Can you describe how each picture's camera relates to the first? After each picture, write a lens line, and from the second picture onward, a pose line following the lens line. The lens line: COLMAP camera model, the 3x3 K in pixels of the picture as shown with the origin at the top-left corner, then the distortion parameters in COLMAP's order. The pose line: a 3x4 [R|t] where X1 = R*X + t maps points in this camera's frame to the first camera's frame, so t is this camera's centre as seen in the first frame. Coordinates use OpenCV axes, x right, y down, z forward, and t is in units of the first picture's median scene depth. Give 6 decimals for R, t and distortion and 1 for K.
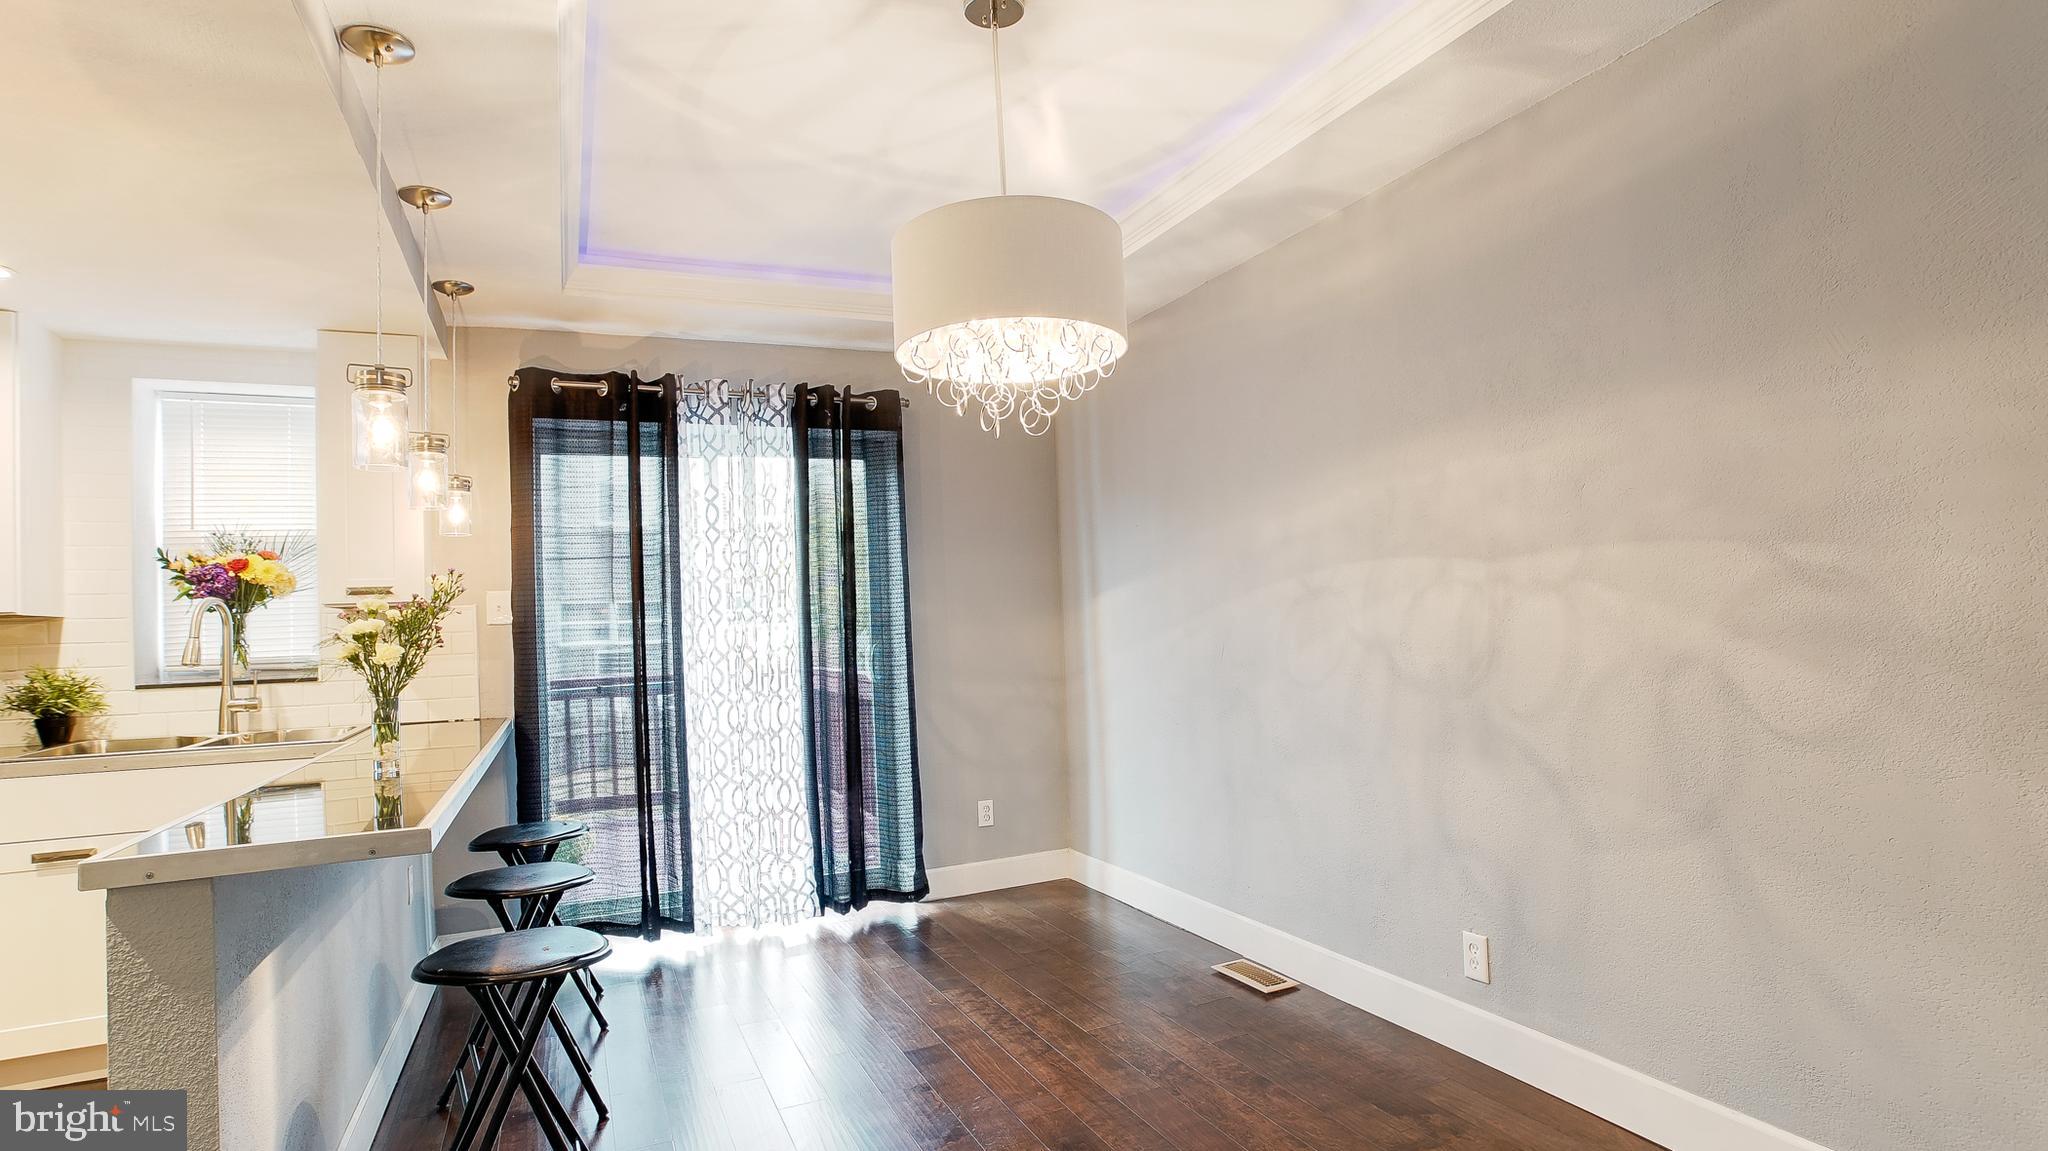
lens RADIAL K [[1039.7, 0, 1026.4], [0, 1039.7, 592.4], [0, 0, 1]] dist [-0.059227, 0.022214]
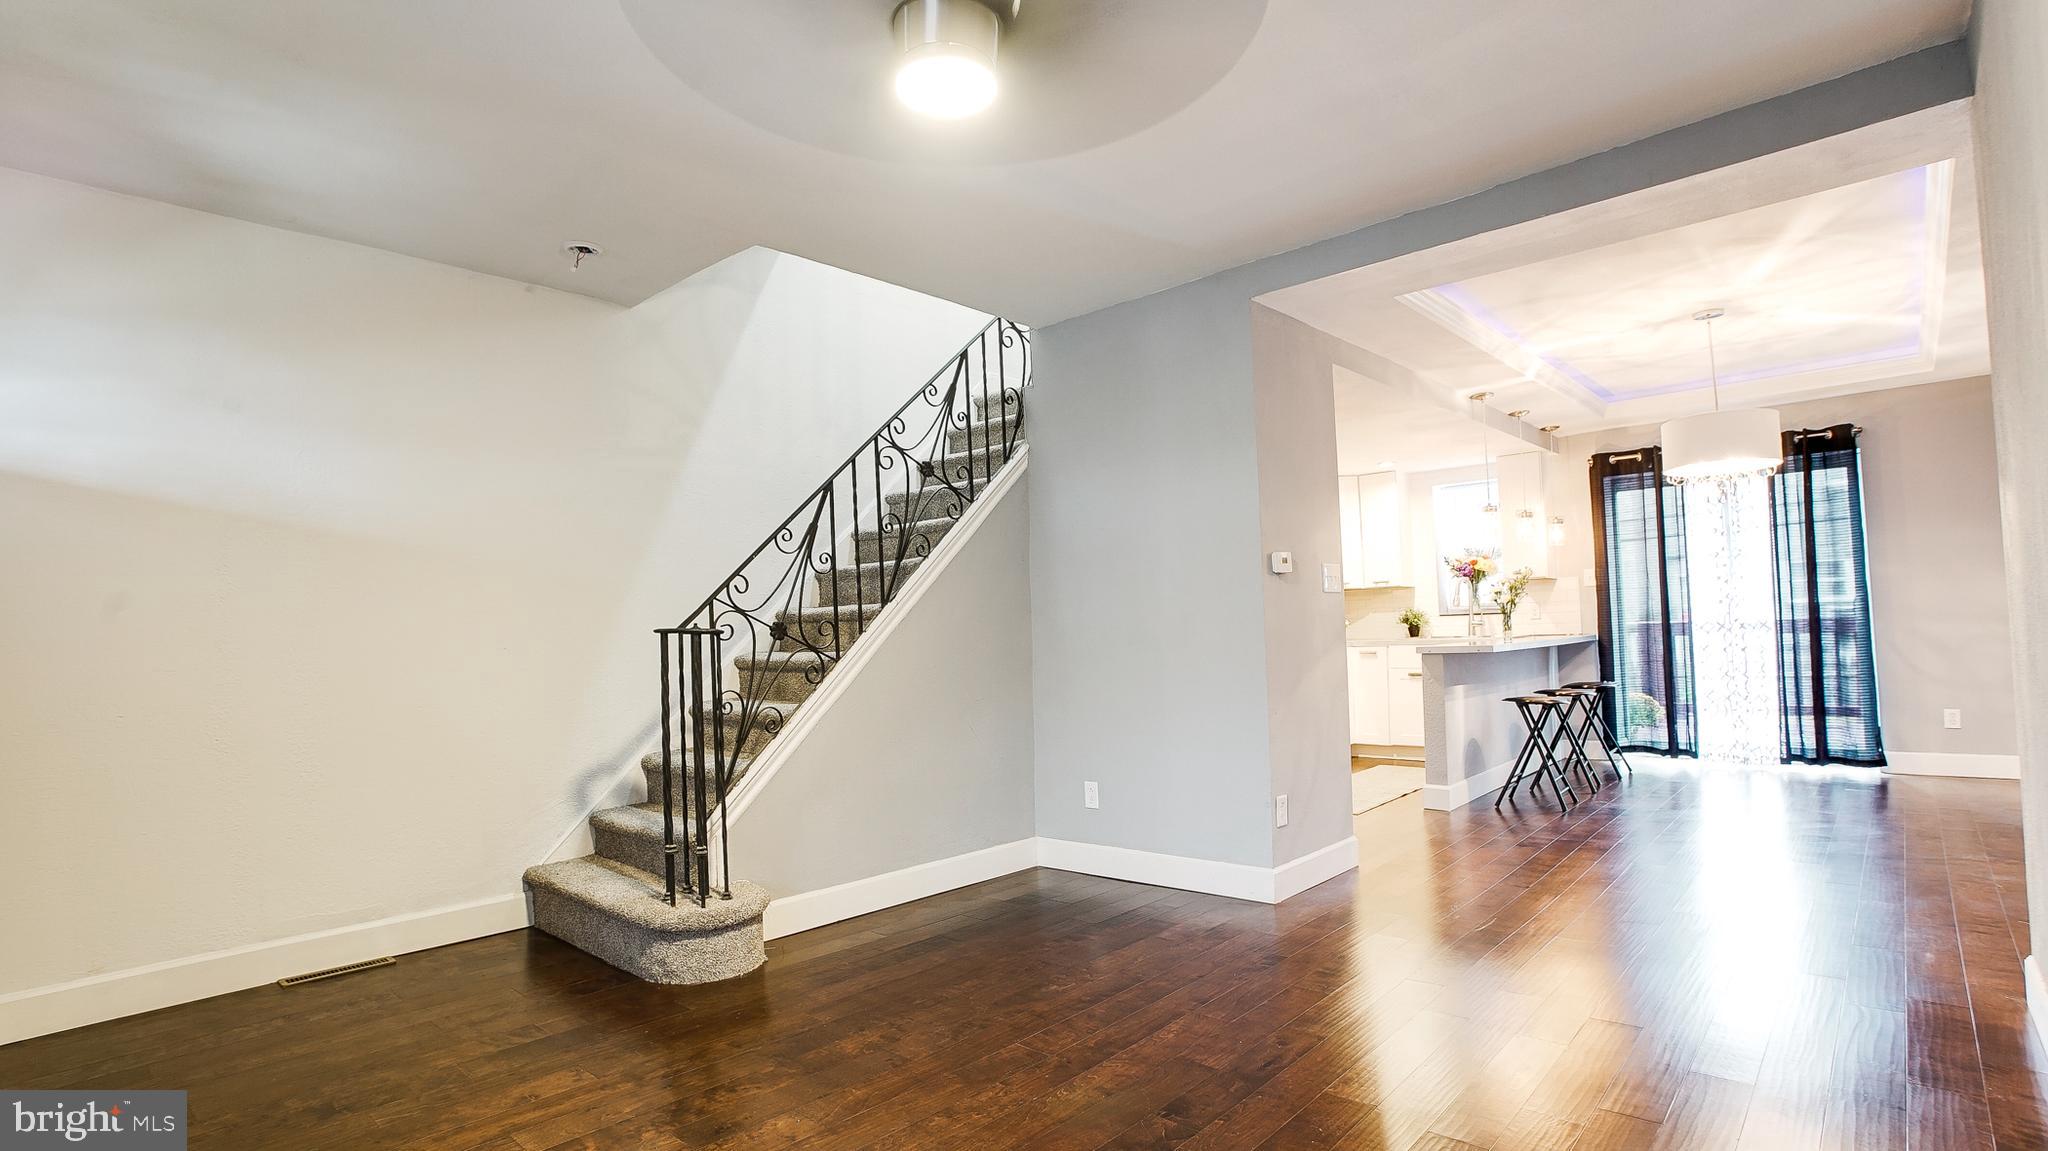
lens RADIAL K [[992.9, 0, 1025.7], [0, 992.9, 588.3], [0, 0, 1]] dist [-0.062800, 0.025939]
pose [[0.390179, -0.013027, -0.920647, 0.848317], [0.045696, 0.998942, 0.005231, -0.025811], [0.919604, -0.044111, 0.390362, -0.784466]]
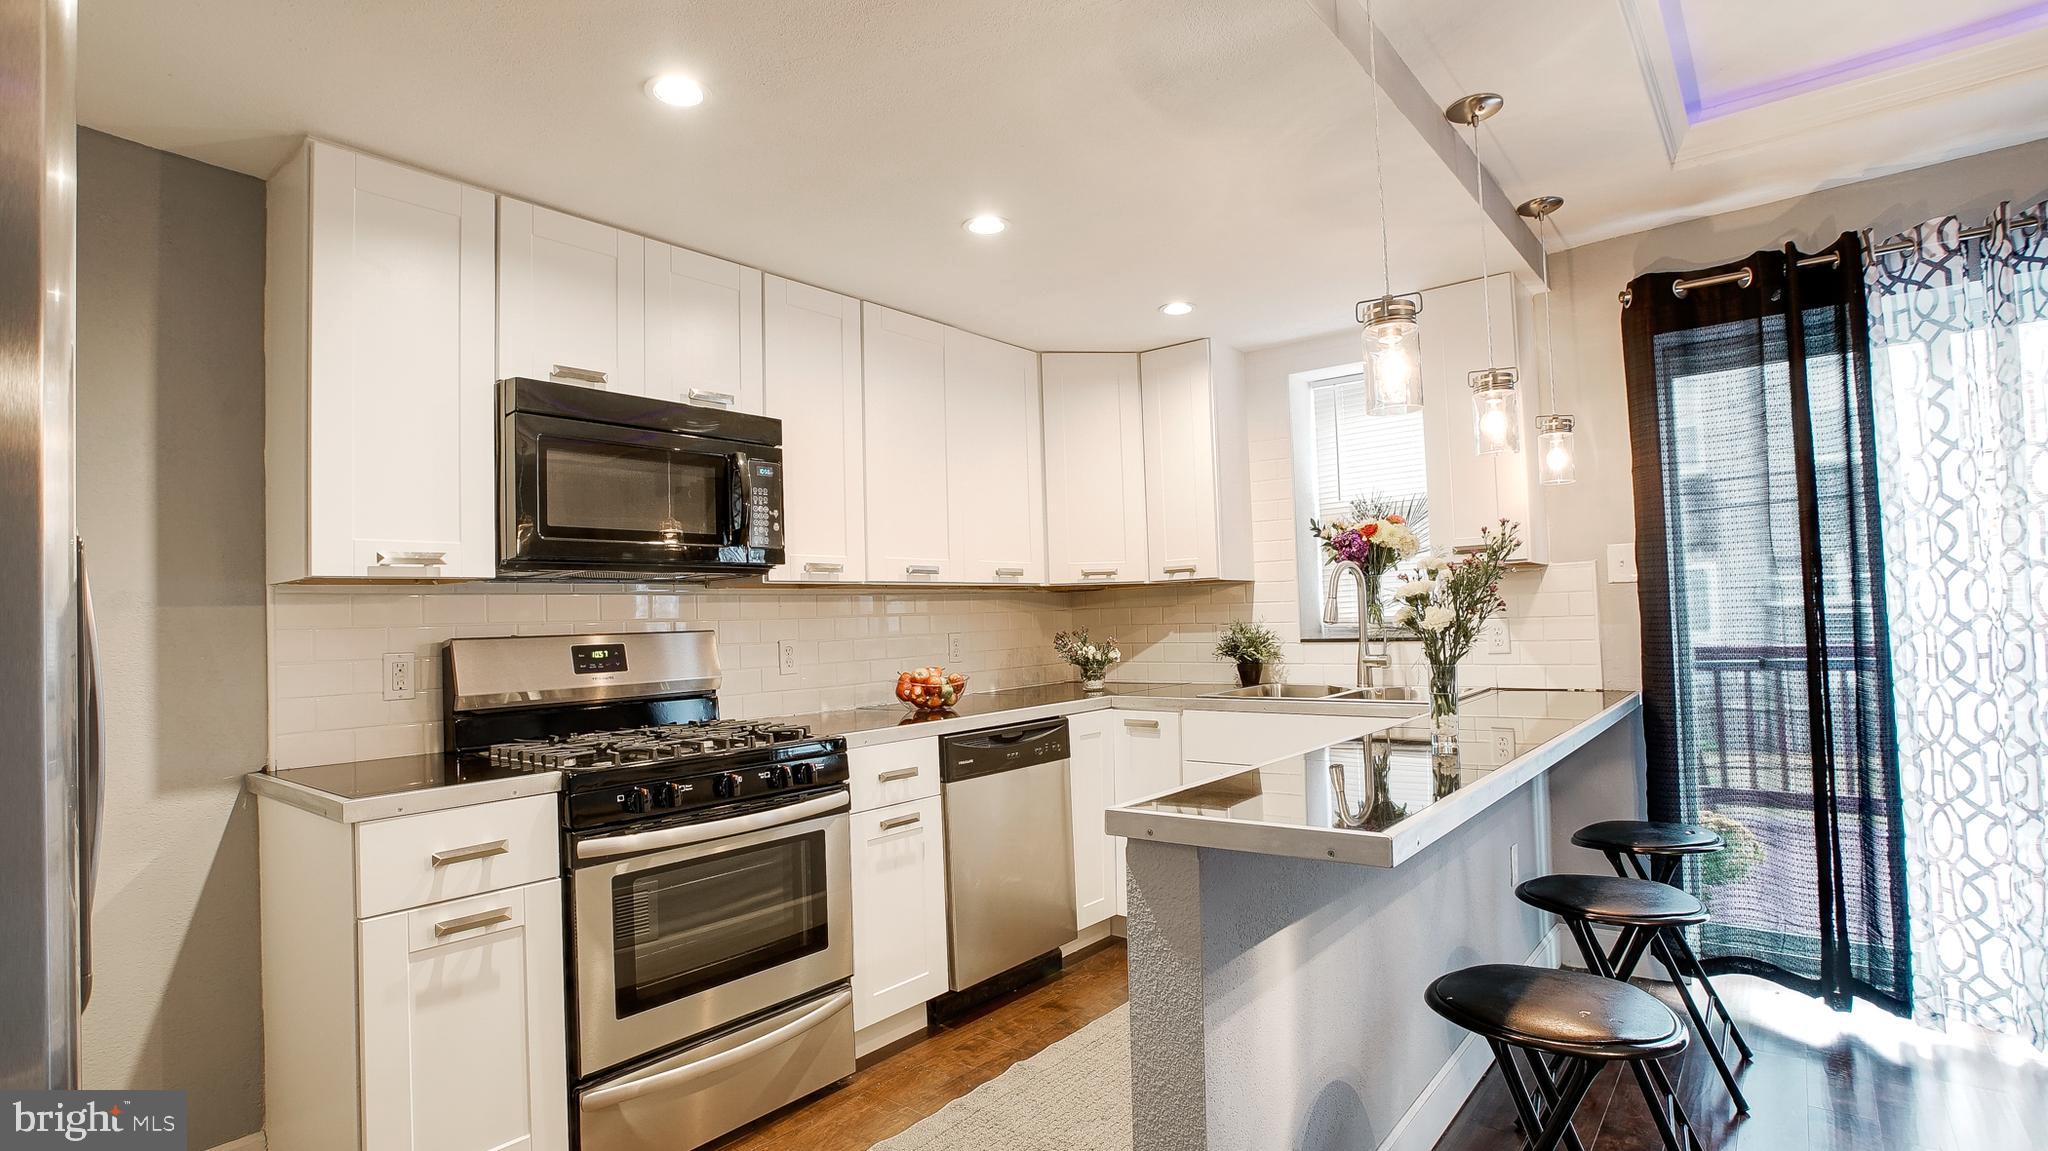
lens RADIAL K [[1000.1, 0, 1021.7], [0, 1000.1, 577.9], [0, 0, 1]] dist [-0.060382, 0.027512]
pose [[0.449406, -0.013644, -0.893224, -0.004355], [0.039747, 0.999199, 0.004735, 0.003862], [0.892443, -0.037630, 0.449588, 0.189136]]
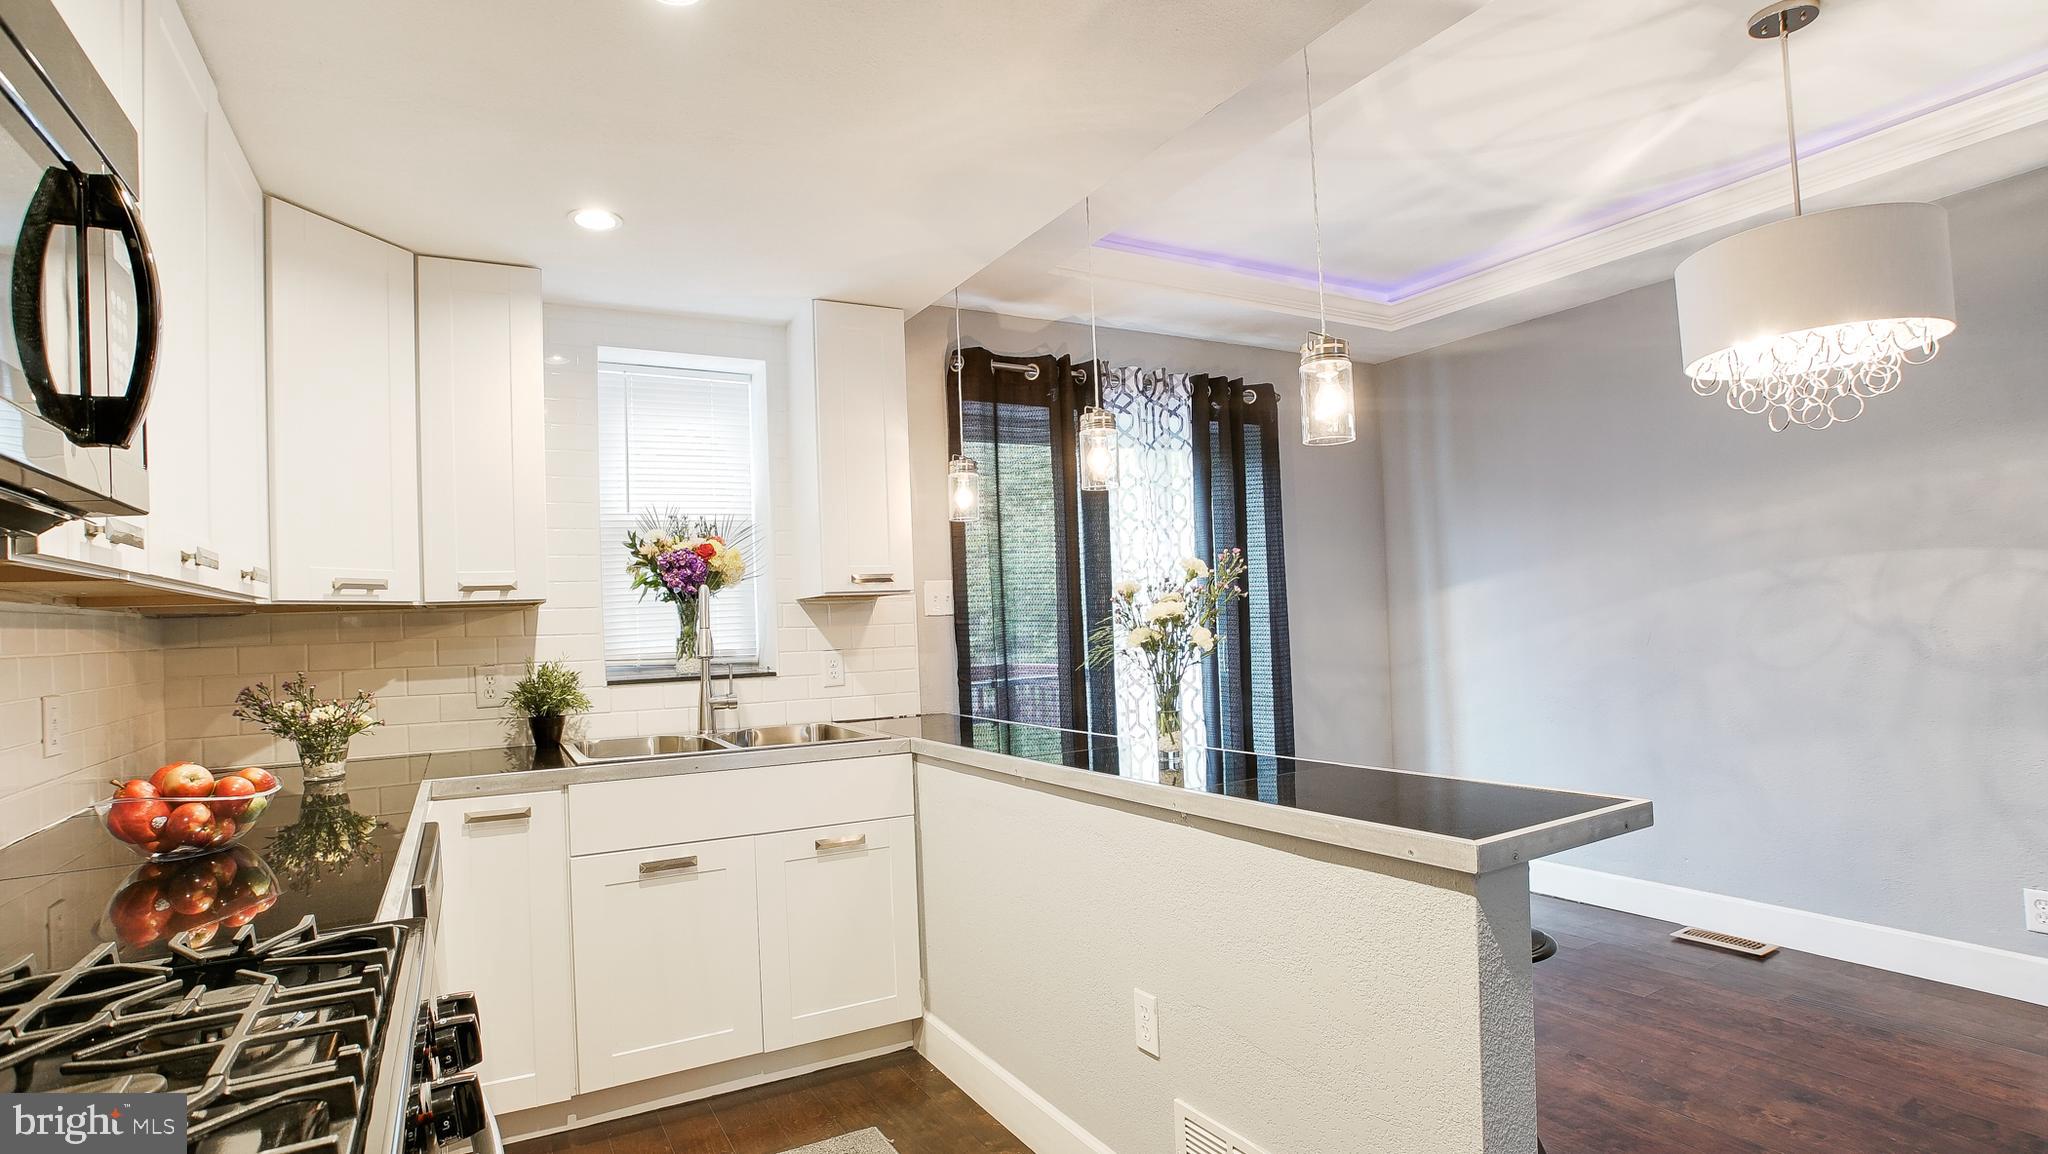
lens RADIAL K [[1039.7, 0, 1026.4], [0, 1039.7, 593.9], [0, 0, 1]] dist [-0.059227, 0.022214]
pose [[0.994779, 0.001021, 0.102051, -0.576080], [-0.000987, 0.999999, -0.000387, 0.012605], [-0.102051, 0.000284, 0.994779, 0.029020]]
